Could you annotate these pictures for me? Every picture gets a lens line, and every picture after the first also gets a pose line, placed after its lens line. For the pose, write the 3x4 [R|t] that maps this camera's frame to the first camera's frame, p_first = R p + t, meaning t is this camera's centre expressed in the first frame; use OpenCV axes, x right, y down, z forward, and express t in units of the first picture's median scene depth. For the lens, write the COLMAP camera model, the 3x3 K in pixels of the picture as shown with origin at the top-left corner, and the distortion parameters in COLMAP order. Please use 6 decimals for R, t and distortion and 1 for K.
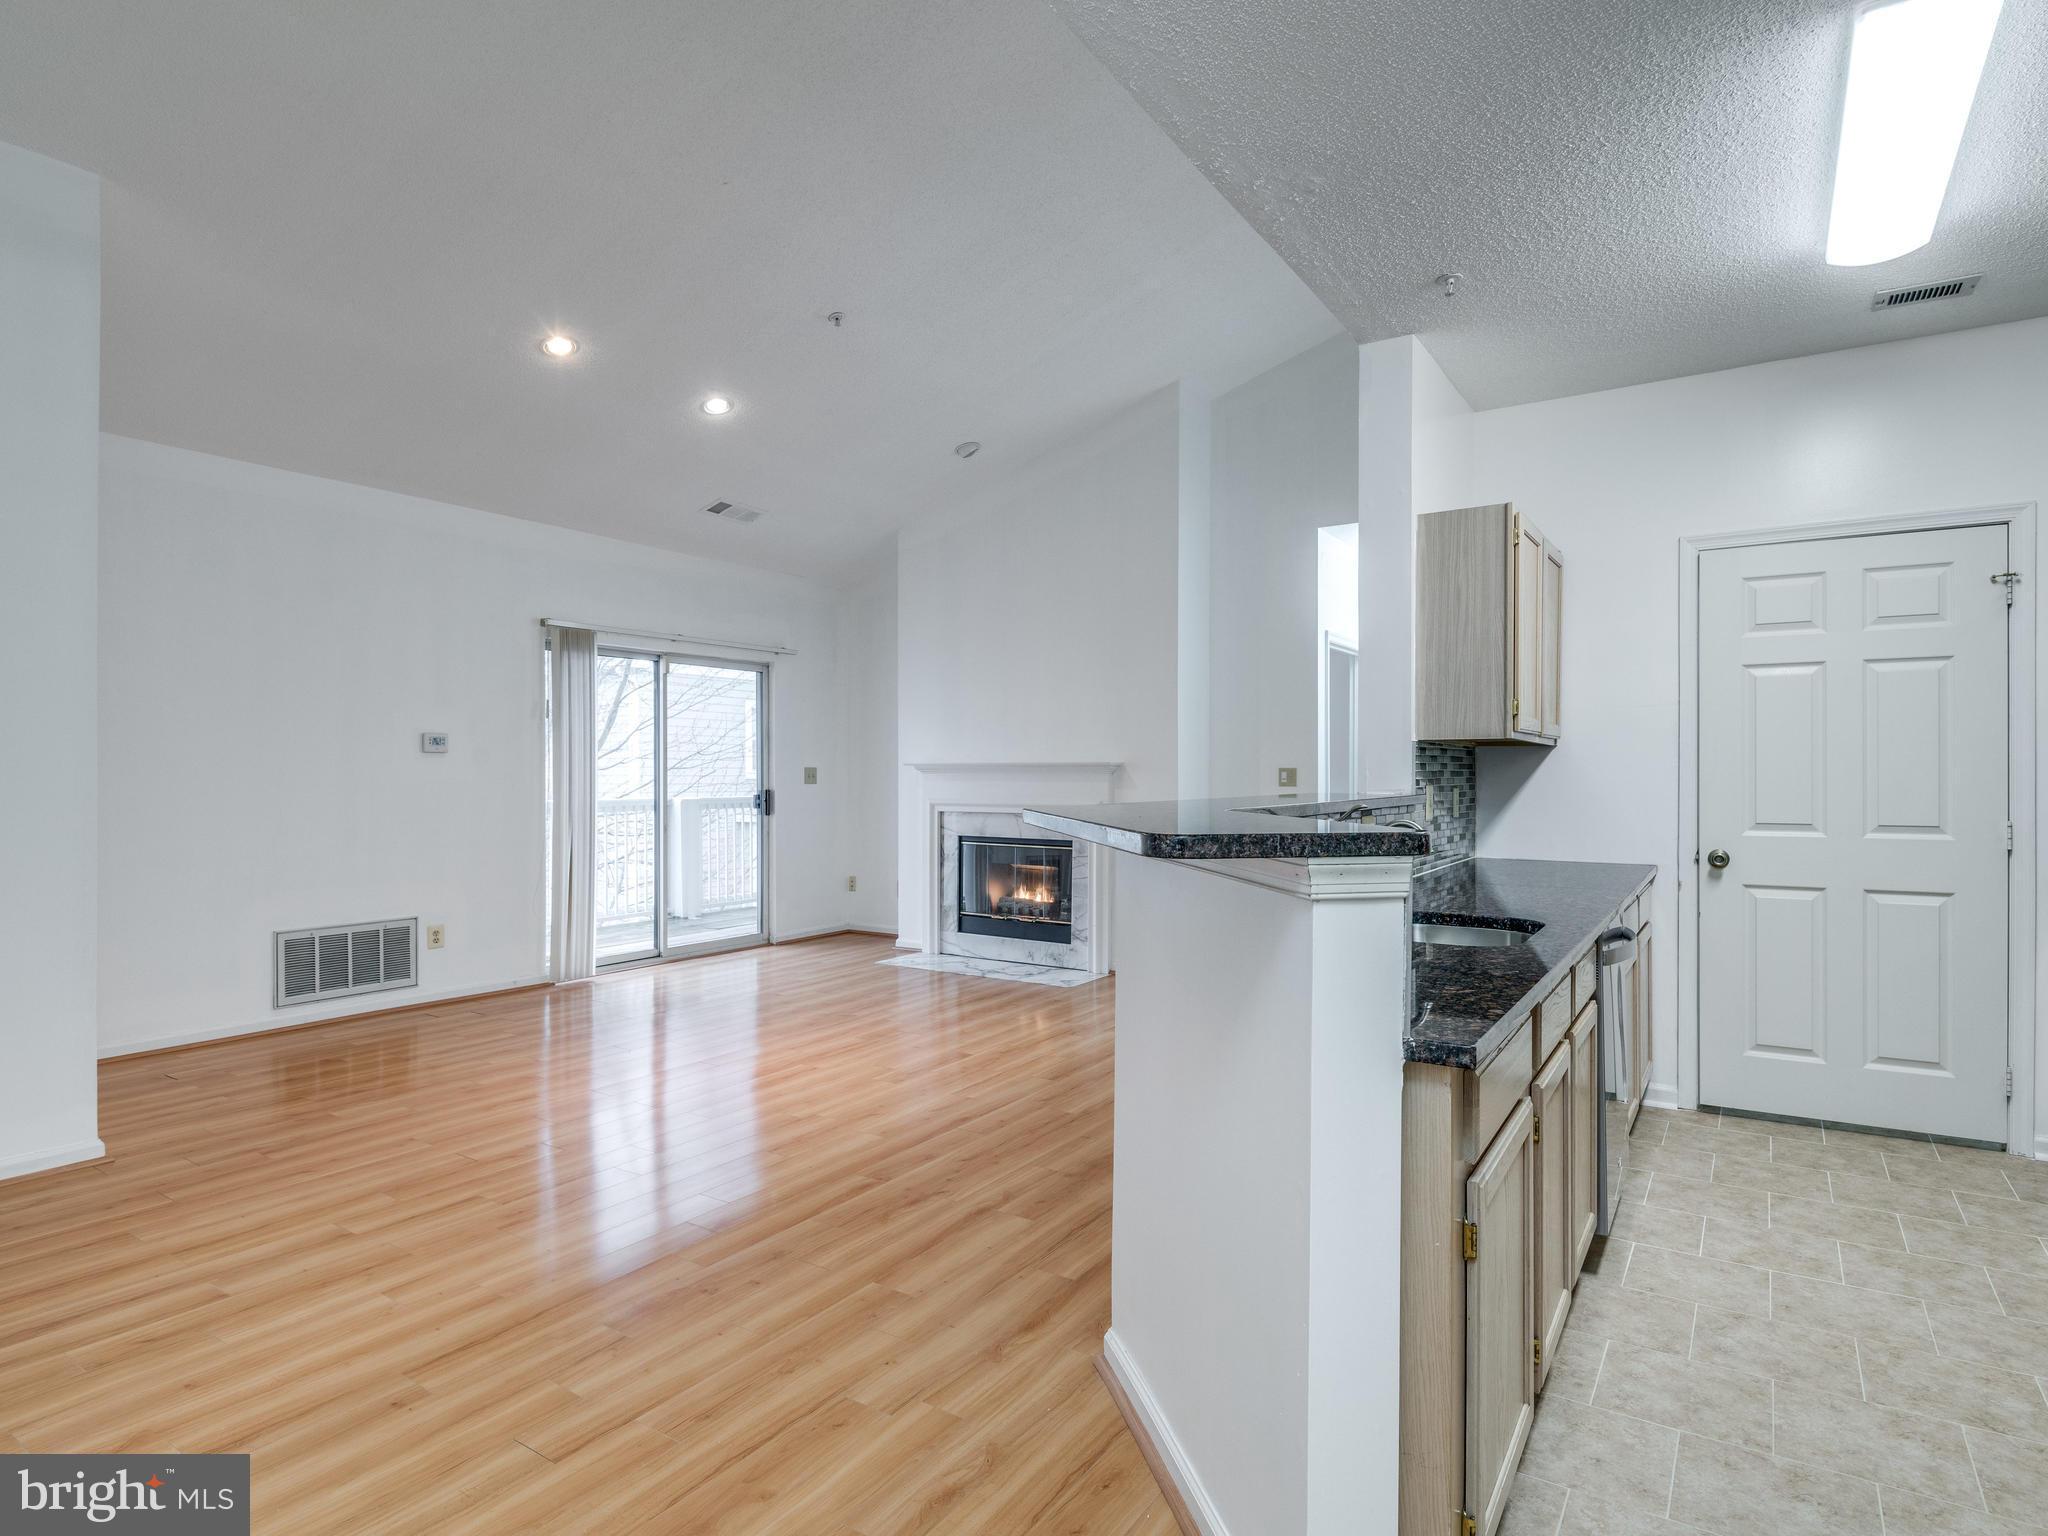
lens RADIAL K [[1086.8, 0, 1037.4], [0, 1086.8, 774.3], [0, 0, 1]] dist [0.024314, -0.022745]
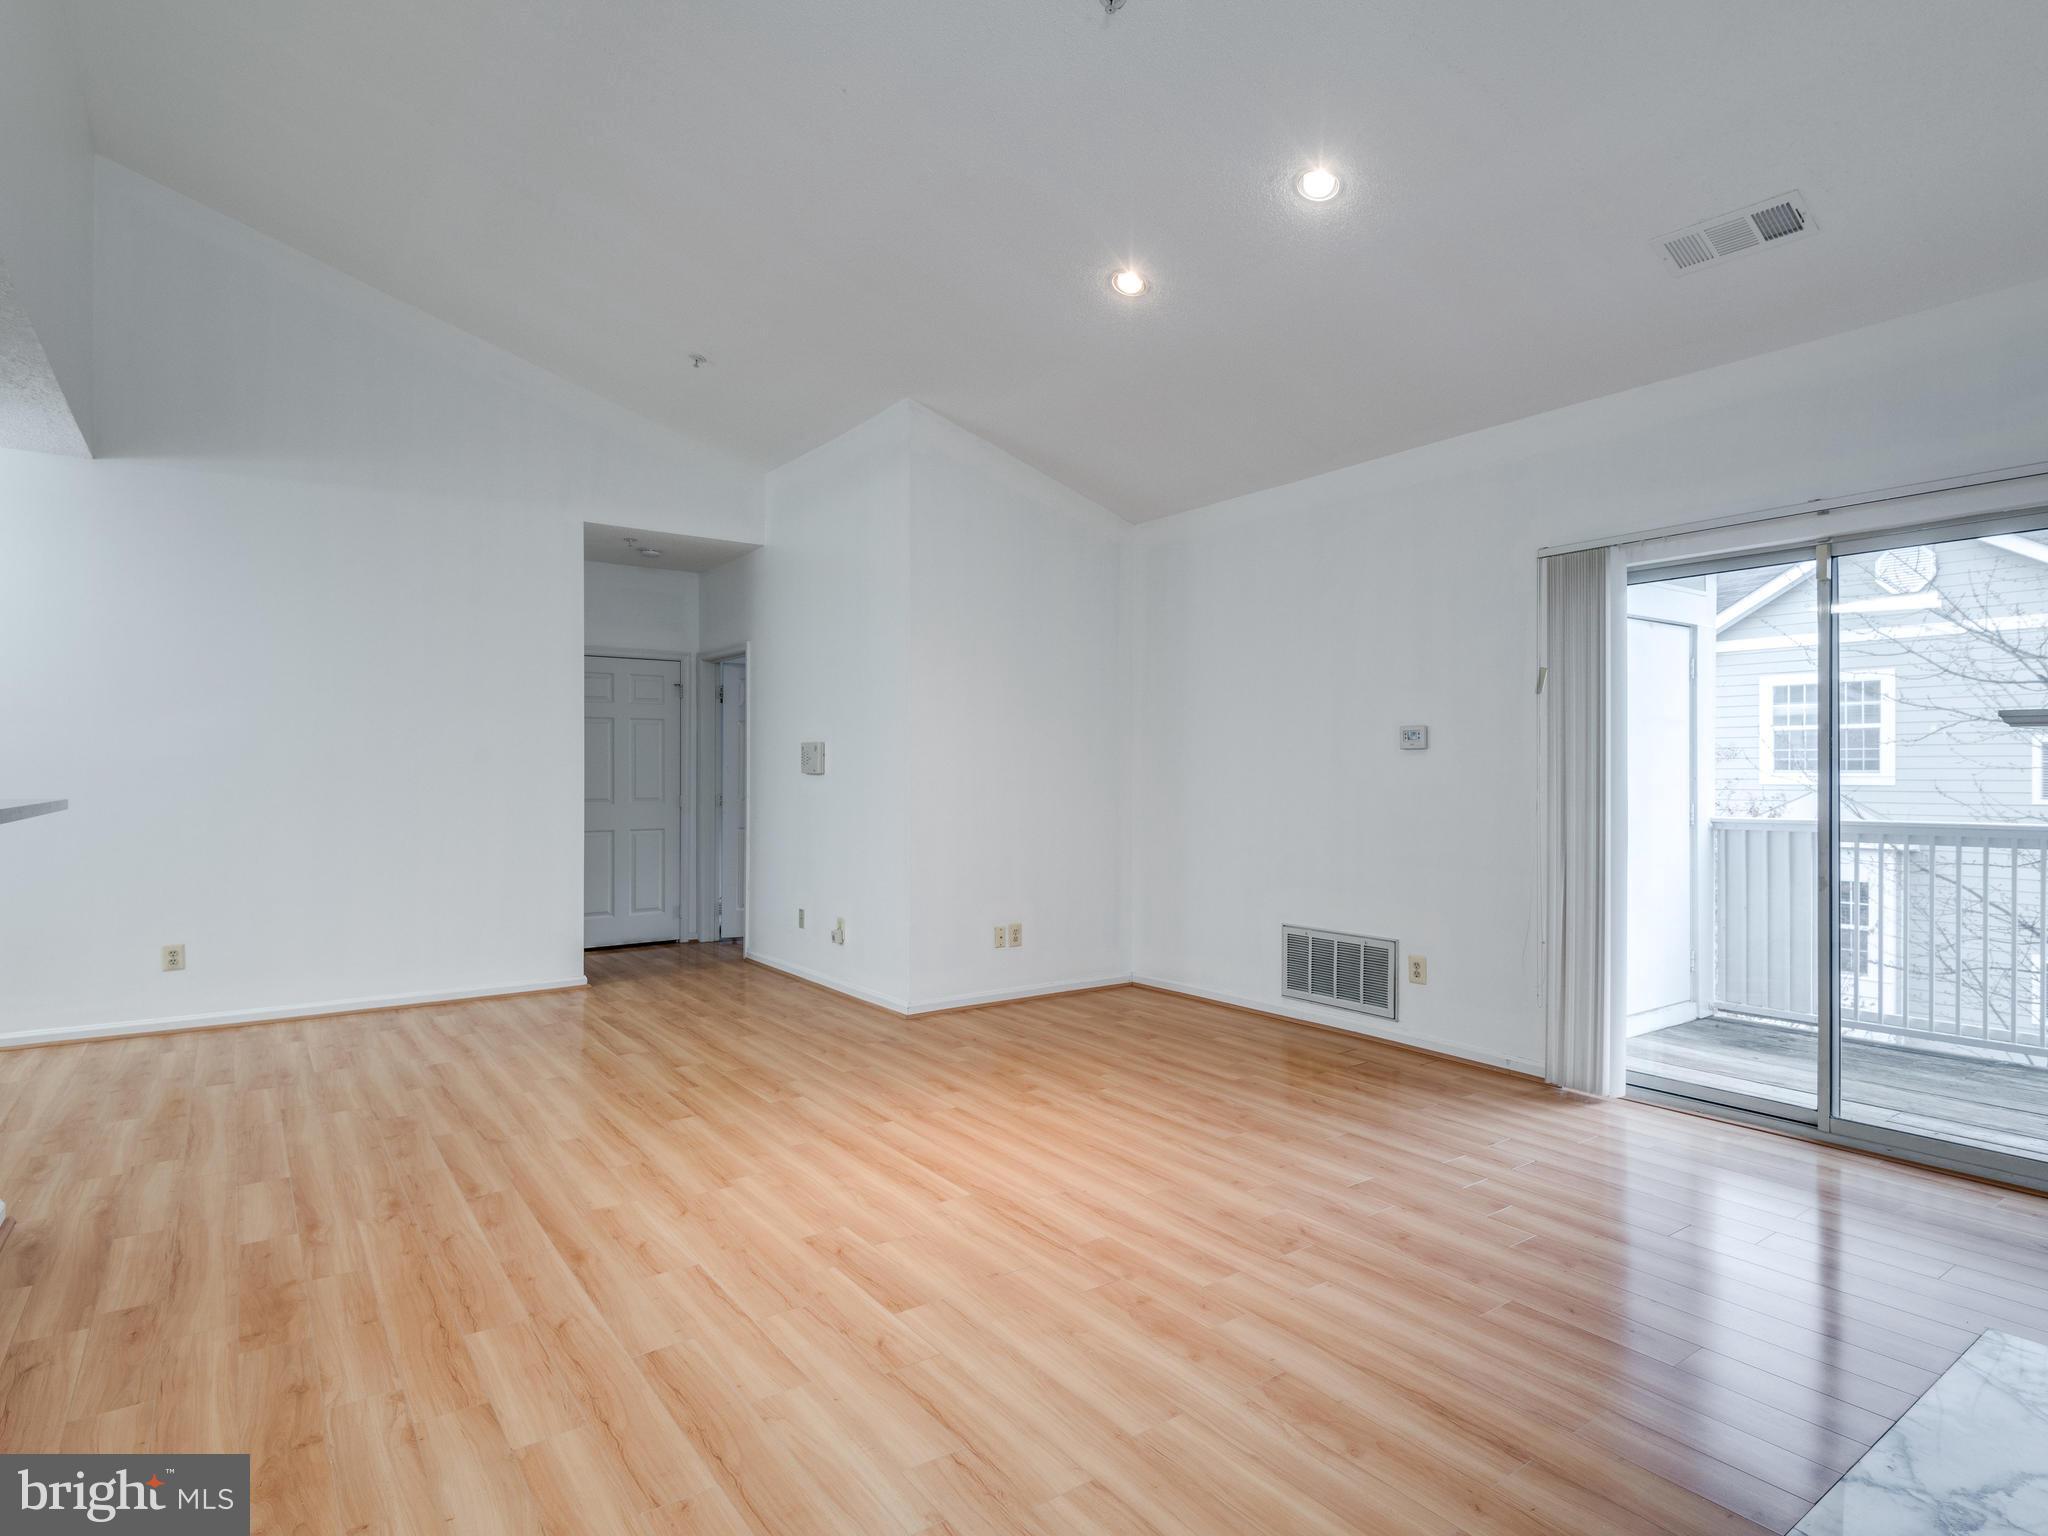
lens RADIAL K [[1086.8, 0, 1037.4], [0, 1086.8, 774.3], [0, 0, 1]] dist [0.024314, -0.022745]
pose [[-0.345599, 0.000246, -0.938382, 0.484198], [-0.001057, 0.999999, 0.000652, -0.001731], [0.938382, 0.001217, -0.345598, 1.474759]]
